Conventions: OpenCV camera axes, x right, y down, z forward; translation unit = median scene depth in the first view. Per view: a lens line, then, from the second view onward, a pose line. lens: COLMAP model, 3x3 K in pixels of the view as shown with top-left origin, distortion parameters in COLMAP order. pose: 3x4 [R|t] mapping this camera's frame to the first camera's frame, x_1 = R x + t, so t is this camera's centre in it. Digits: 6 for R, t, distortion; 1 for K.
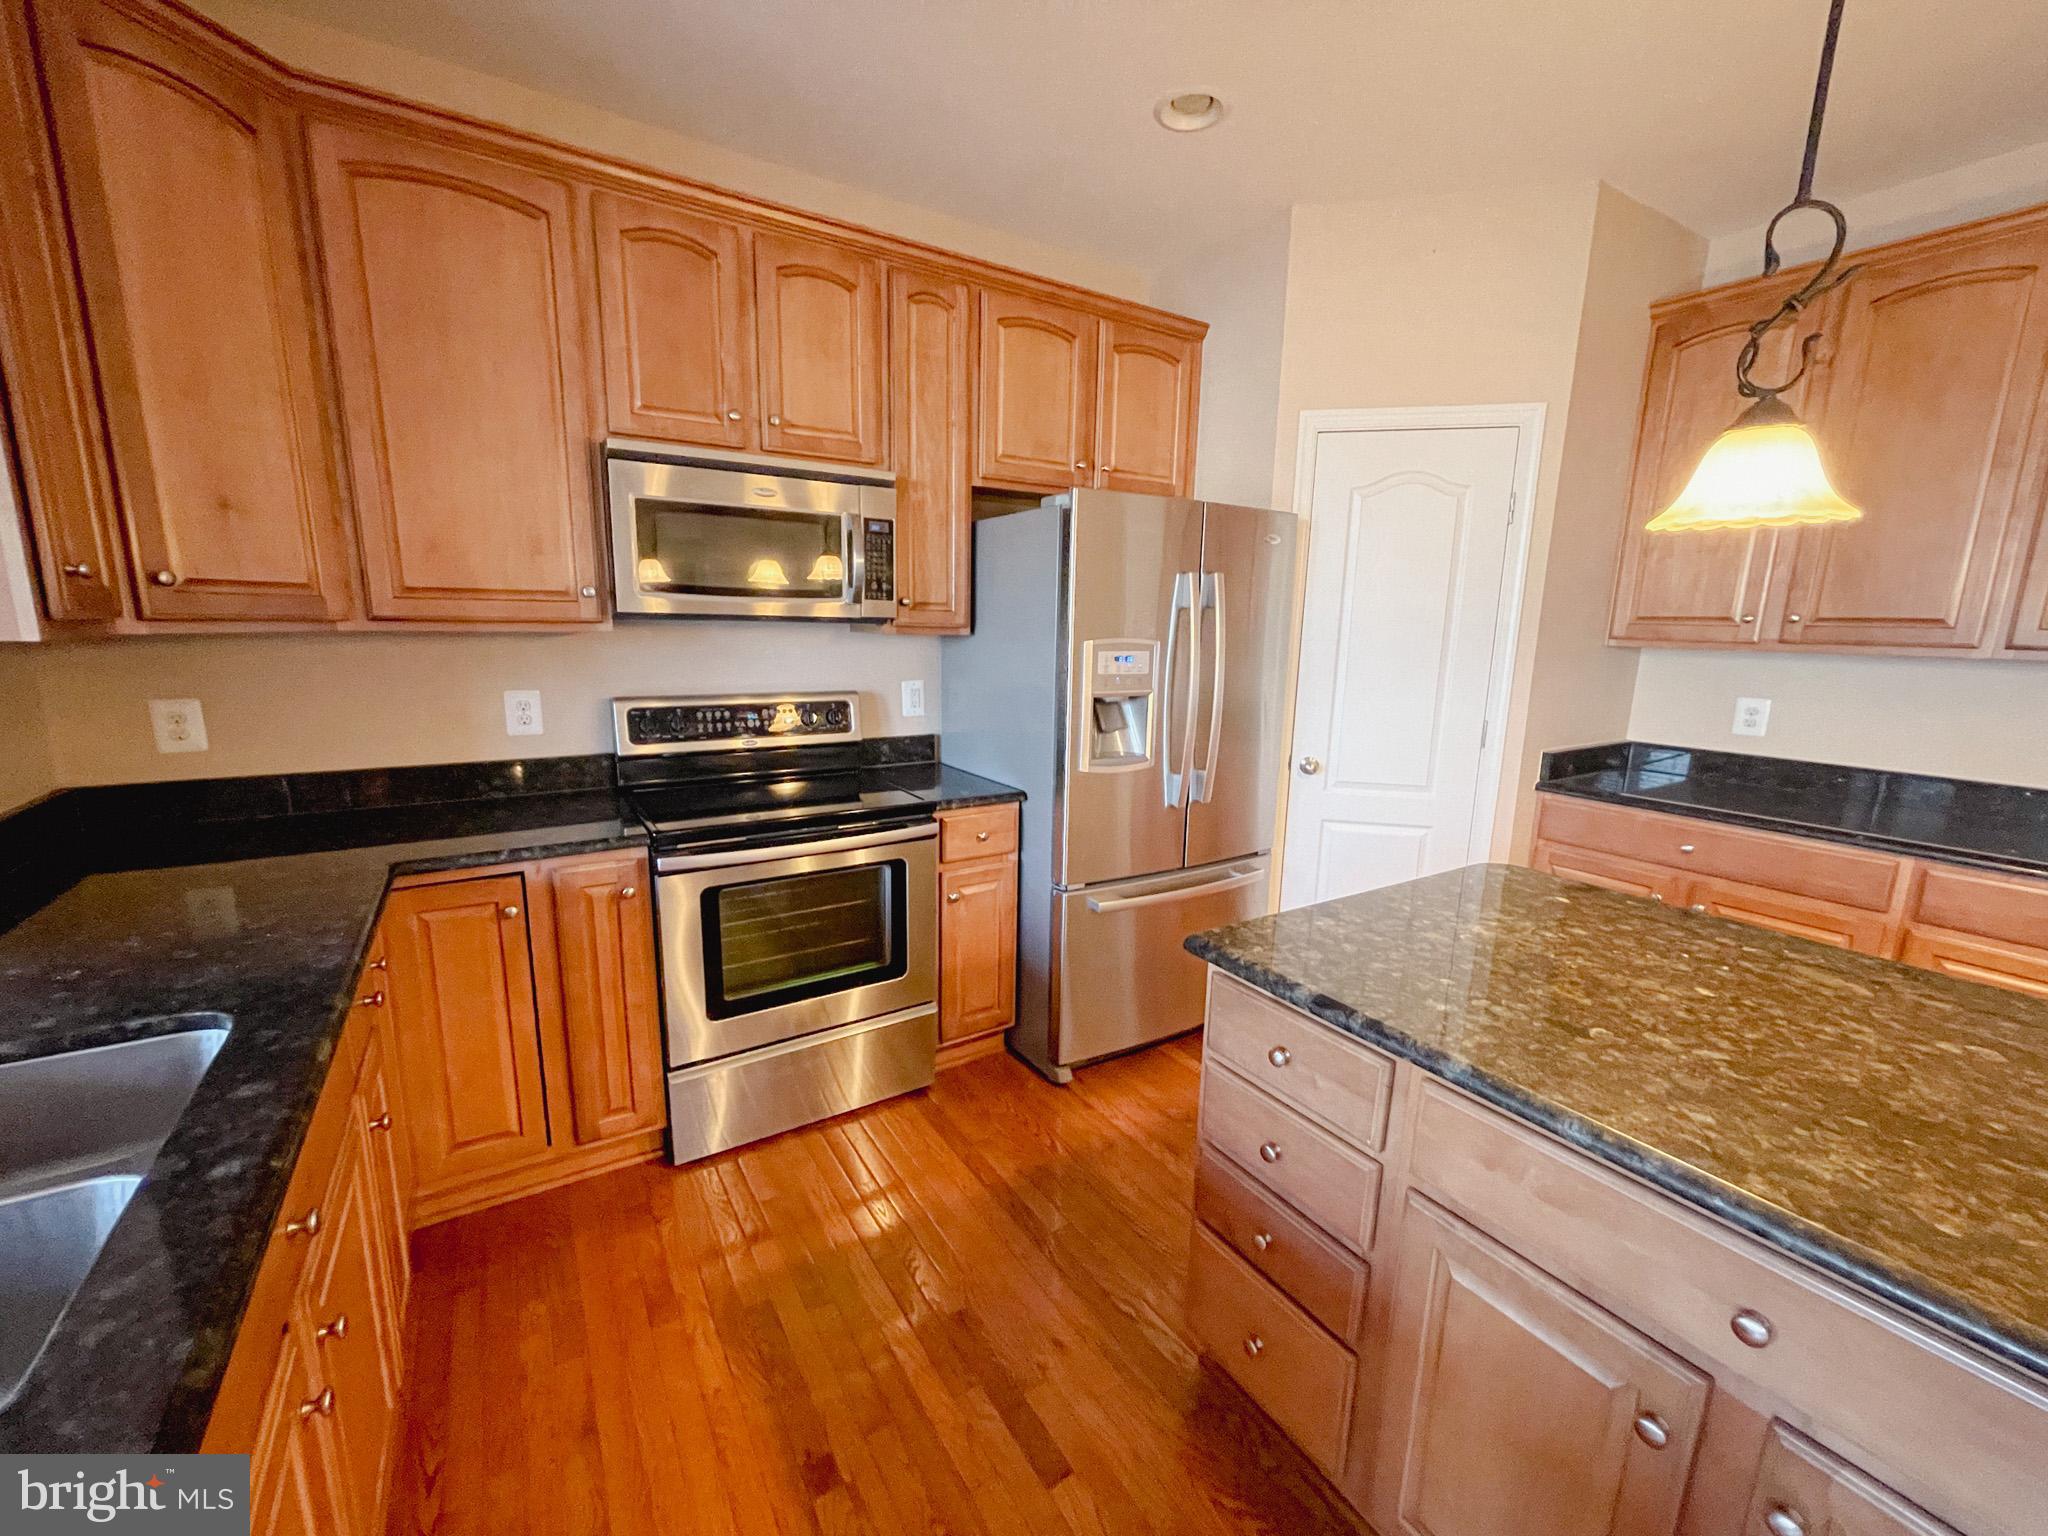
lens RADIAL K [[822.8, 0, 1024.0], [0, 822.8, 768.0], [0, 0, 1]] dist [-0.001282, -0.000070]
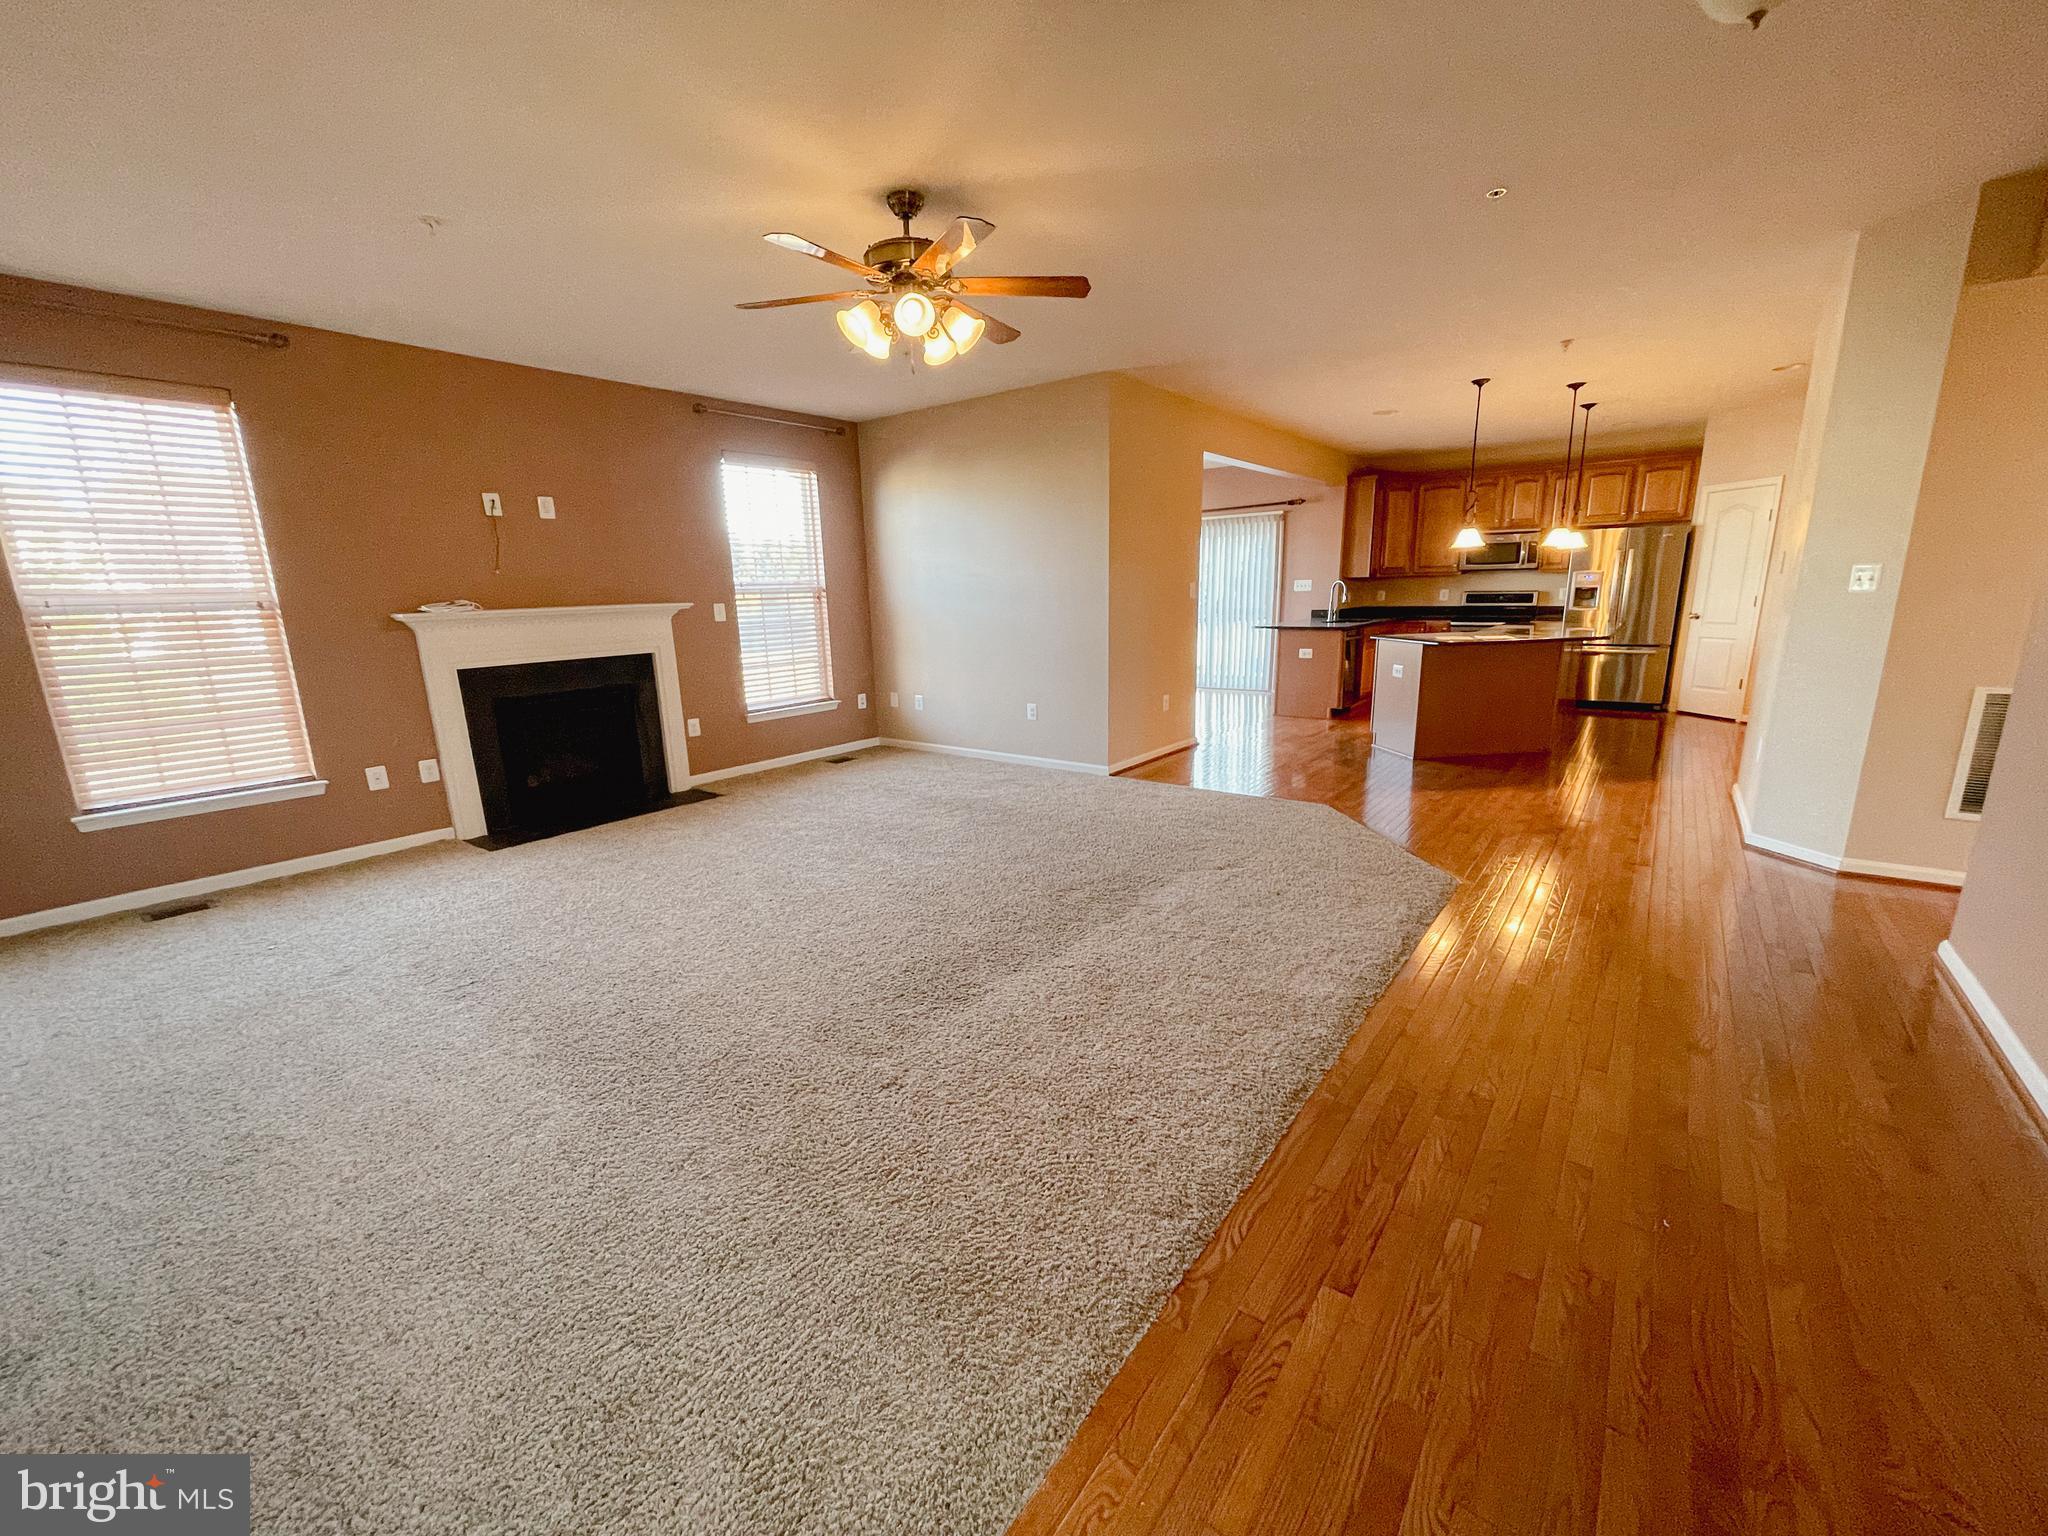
lens RADIAL K [[822.8, 0, 1024.0], [0, 822.8, 768.0], [0, 0, 1]] dist [-0.001282, -0.000070]
pose [[0.336078, 0.177554, -0.924947, 2.629565], [-0.141971, 0.980398, 0.136613, 0.513062], [0.931073, 0.085402, 0.354698, -2.339760]]
